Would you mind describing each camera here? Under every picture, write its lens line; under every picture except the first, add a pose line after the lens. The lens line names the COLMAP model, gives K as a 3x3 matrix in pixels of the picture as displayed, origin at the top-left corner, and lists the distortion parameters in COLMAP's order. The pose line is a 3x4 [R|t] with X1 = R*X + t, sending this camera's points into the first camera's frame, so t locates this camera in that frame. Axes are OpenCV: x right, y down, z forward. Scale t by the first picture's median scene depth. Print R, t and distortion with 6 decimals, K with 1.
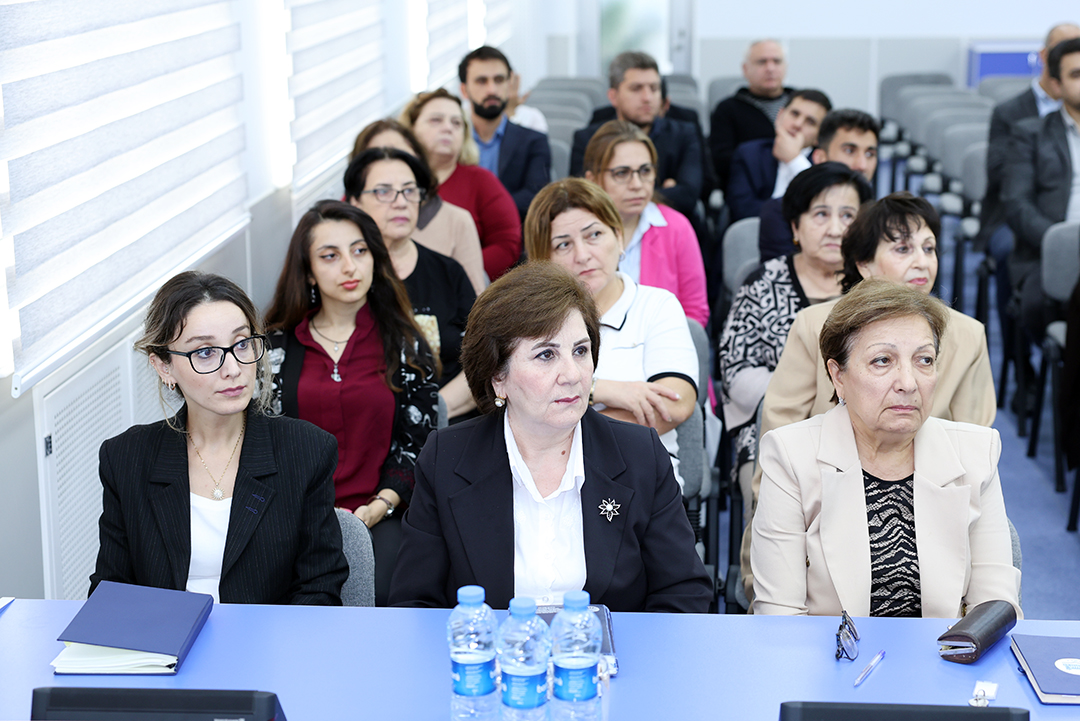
lens RADIAL K [[1921.6, 0, 540.0], [0, 1921.6, 360.5], [0, 0, 1]] dist [0.210071, -2.320218]
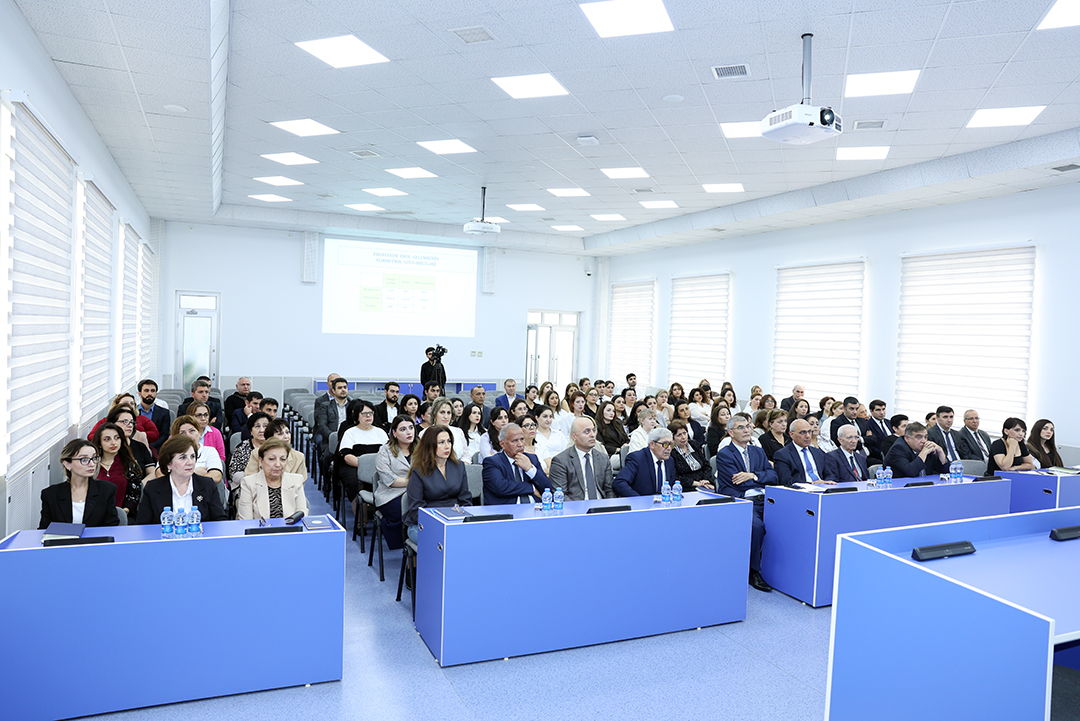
lens RADIAL K [[744.4, 0, 540.0], [0, 744.4, 360.5], [0, 0, 1]] dist [-0.149762, 0.238190]
pose [[0.878688, 0.021106, 0.476929, -0.051986], [0.067998, 0.983303, -0.168793, 0.077274], [-0.472528, 0.180747, 0.862582, -0.498485]]
